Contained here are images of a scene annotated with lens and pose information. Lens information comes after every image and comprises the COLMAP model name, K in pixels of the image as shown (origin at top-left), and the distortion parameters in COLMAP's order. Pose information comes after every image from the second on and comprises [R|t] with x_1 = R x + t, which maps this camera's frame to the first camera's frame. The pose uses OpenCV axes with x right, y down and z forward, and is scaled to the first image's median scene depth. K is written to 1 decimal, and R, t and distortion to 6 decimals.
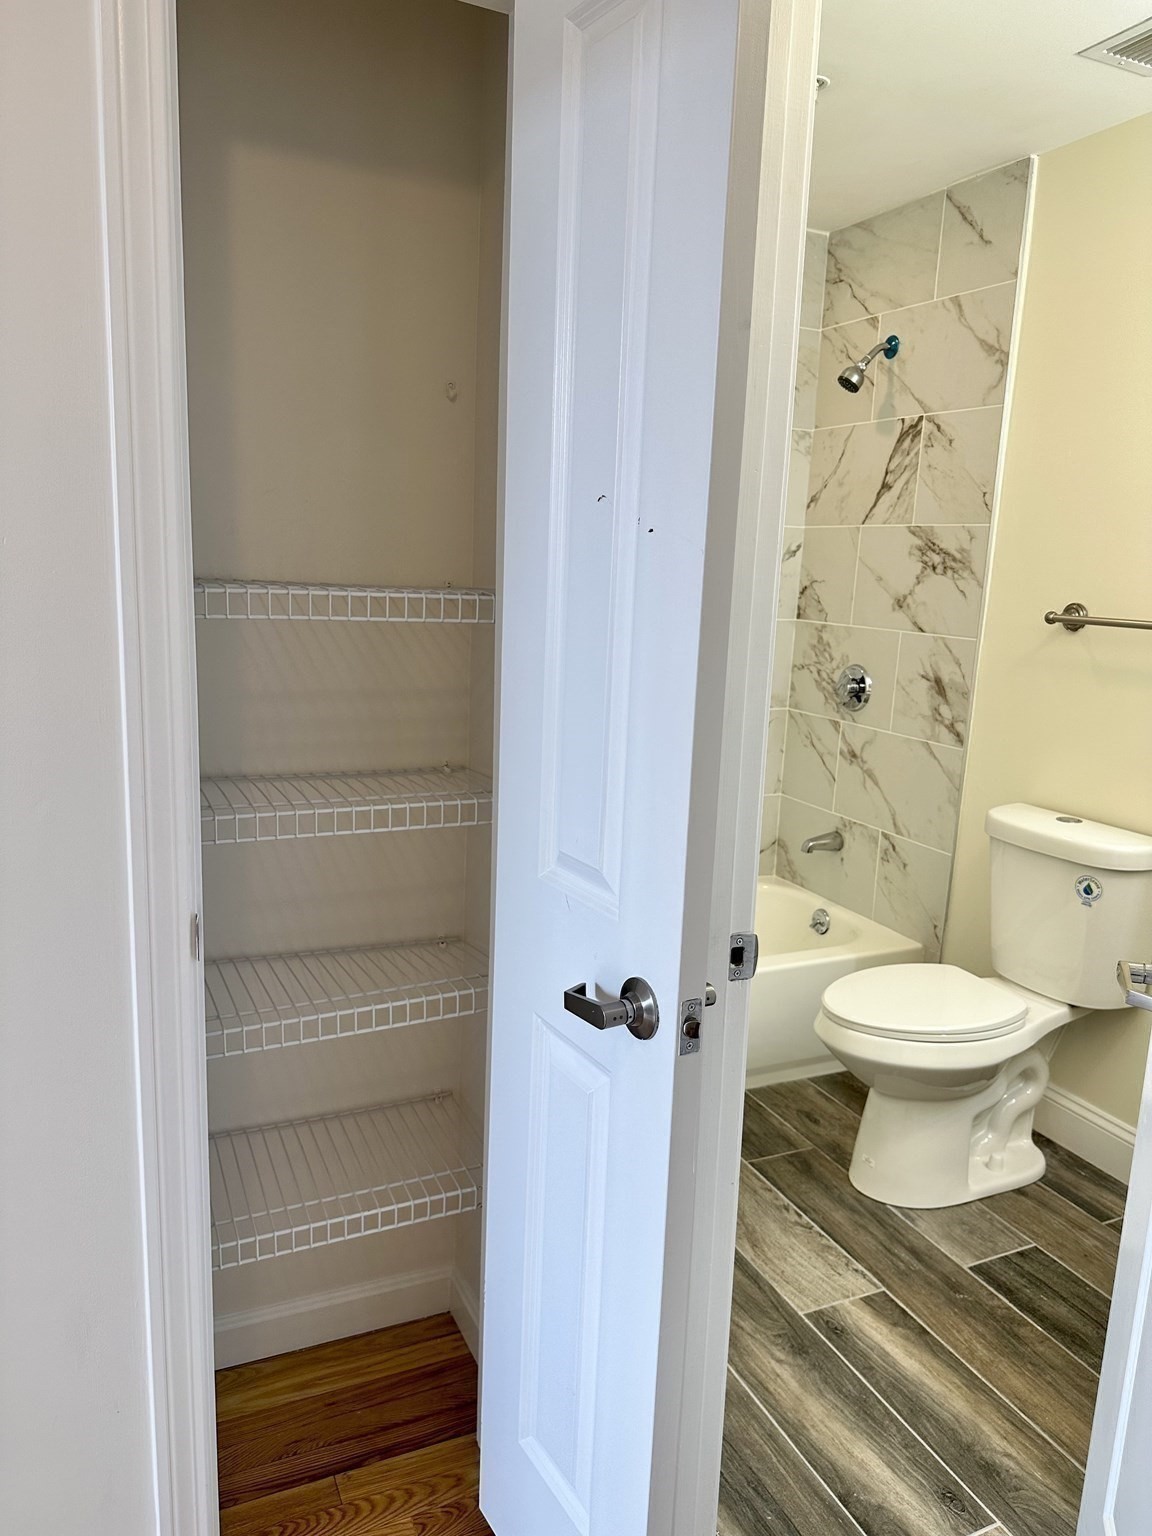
lens RADIAL K [[1069.3, 0, 572.5], [0, 1069.3, 797.2], [0, 0, 1]] dist [0.050390, -0.076234]
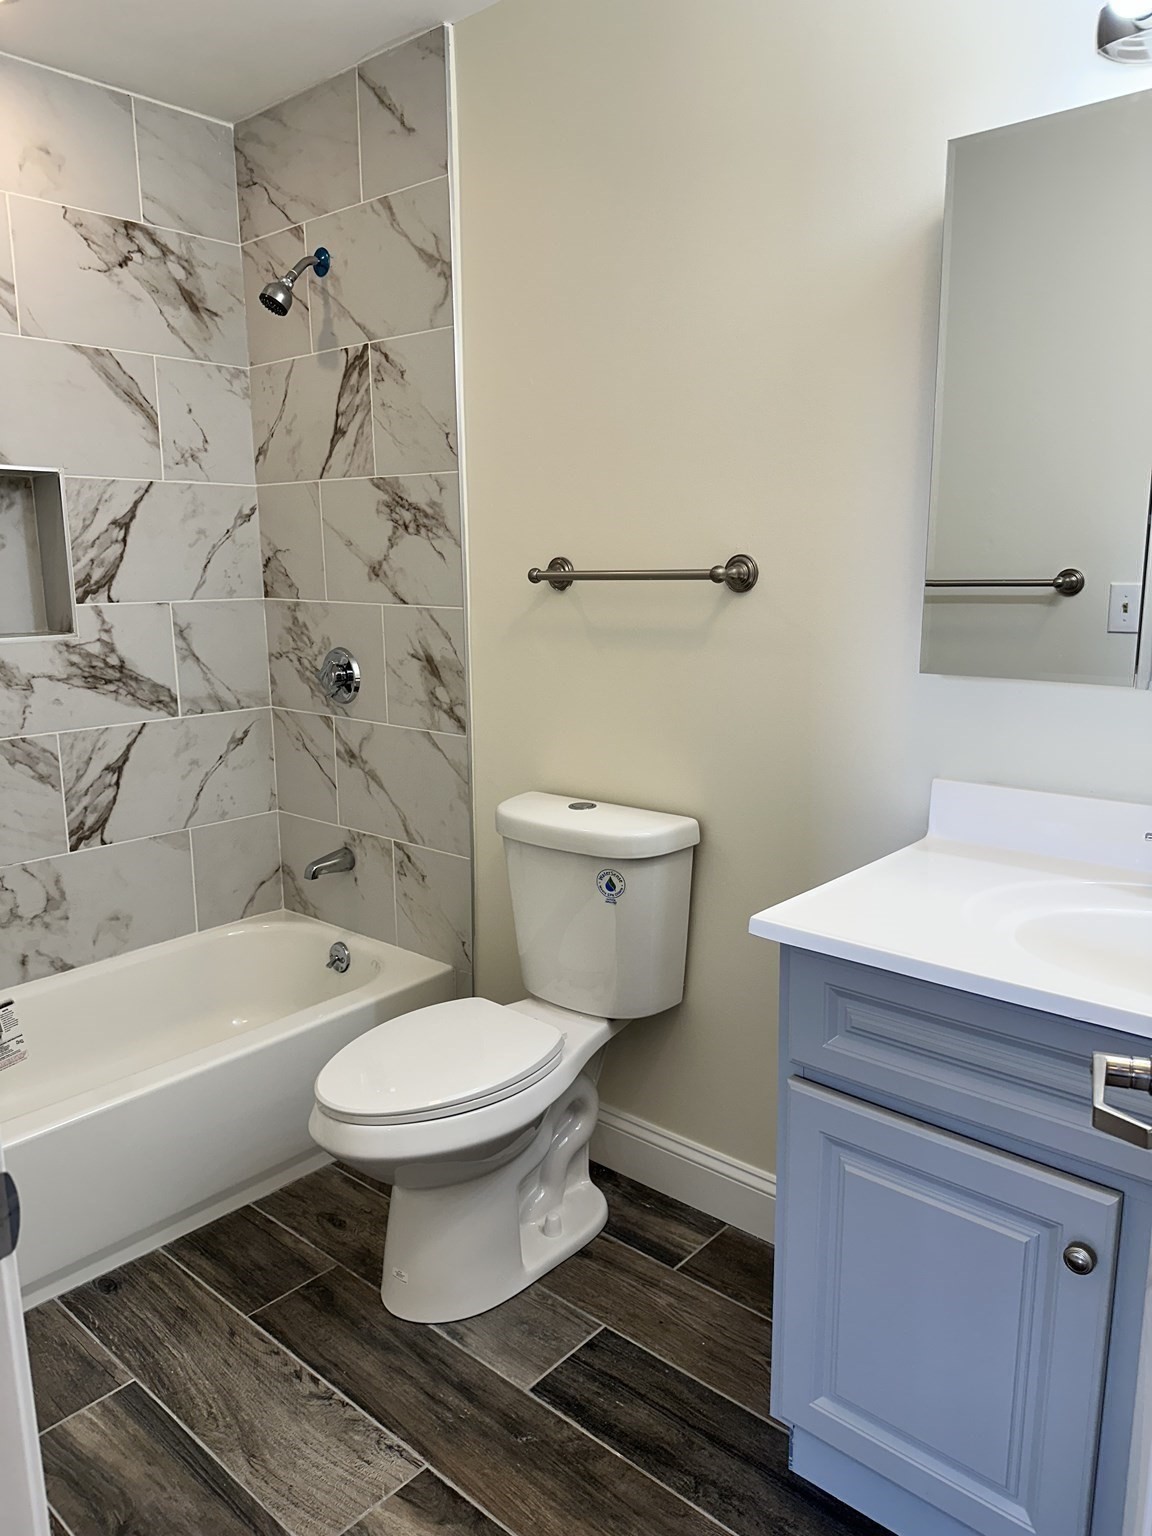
lens RADIAL K [[1069.3, 0, 572.4], [0, 1069.3, 795.7], [0, 0, 1]] dist [0.050390, -0.076234]
pose [[0.913558, -0.124319, 0.387241, 0.114008], [0.124774, 0.991893, 0.024074, -0.008141], [-0.387095, 0.026324, 0.921664, 0.197570]]
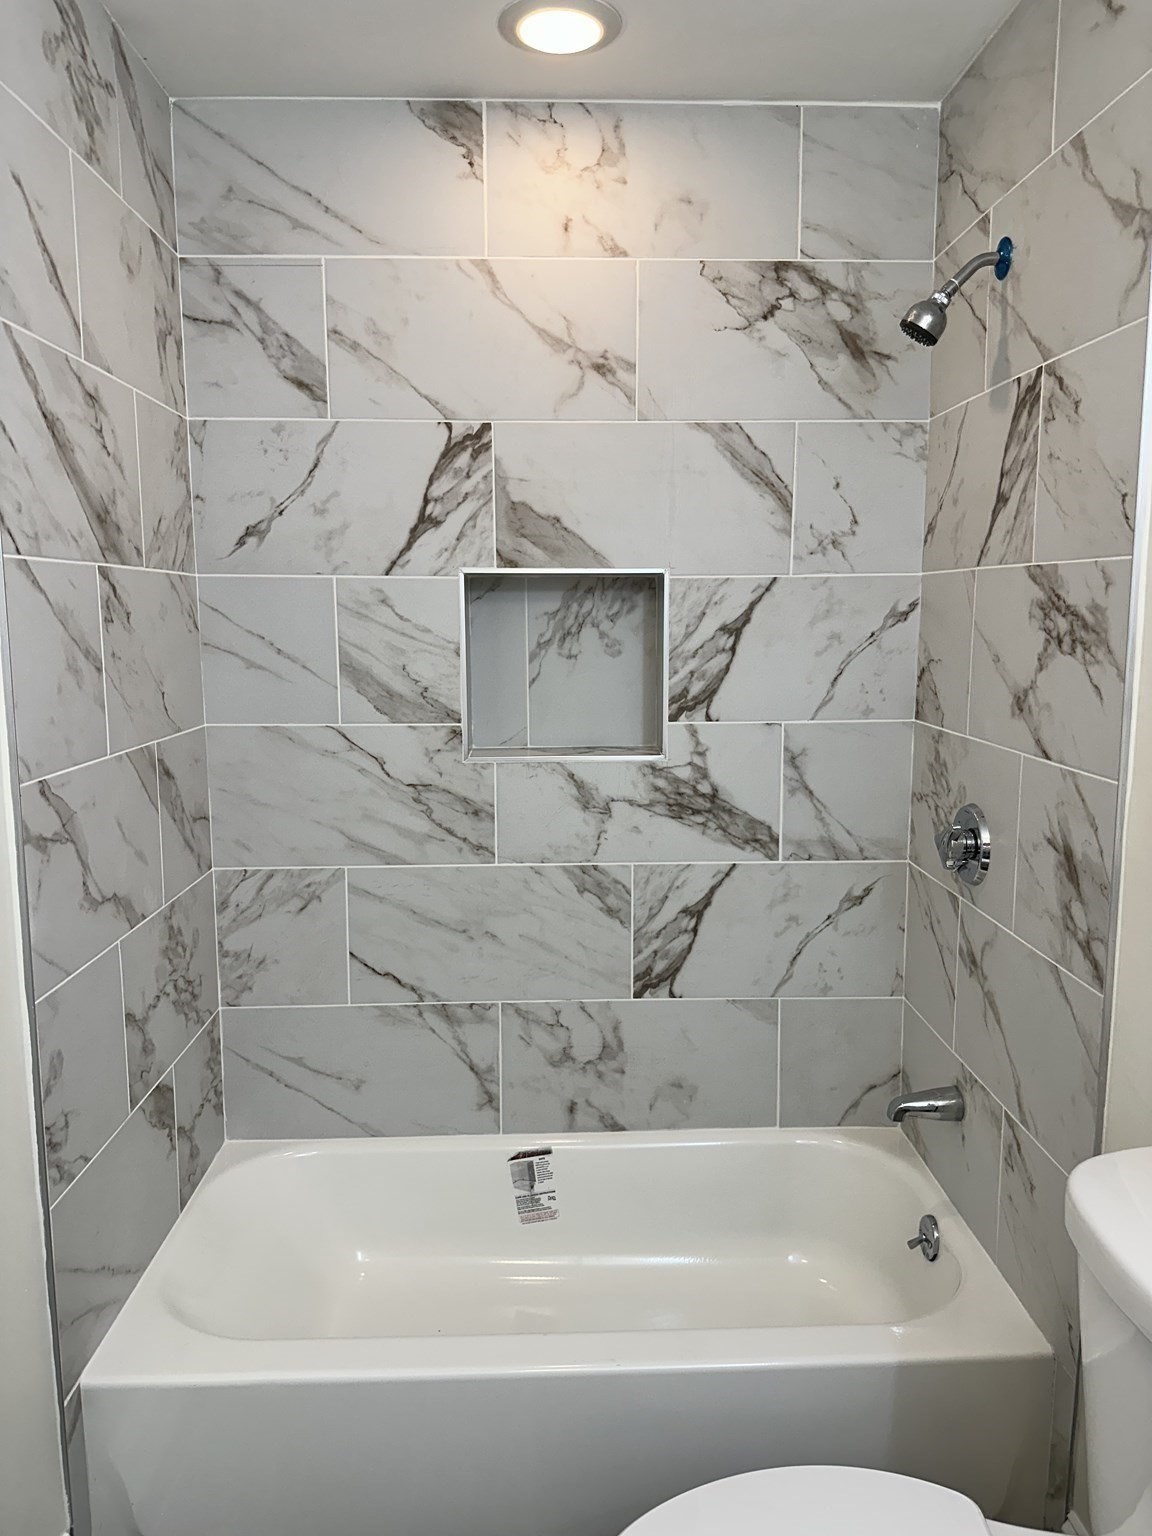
lens RADIAL K [[1069.3, 0, 599.7], [0, 1069.3, 771.7], [0, 0, 1]] dist [0.050390, -0.076234]
pose [[0.920087, 0.021995, -0.391095, 0.374837], [-0.051527, 0.996542, -0.065178, -0.114377], [0.388310, 0.080121, 0.918039, 0.477465]]
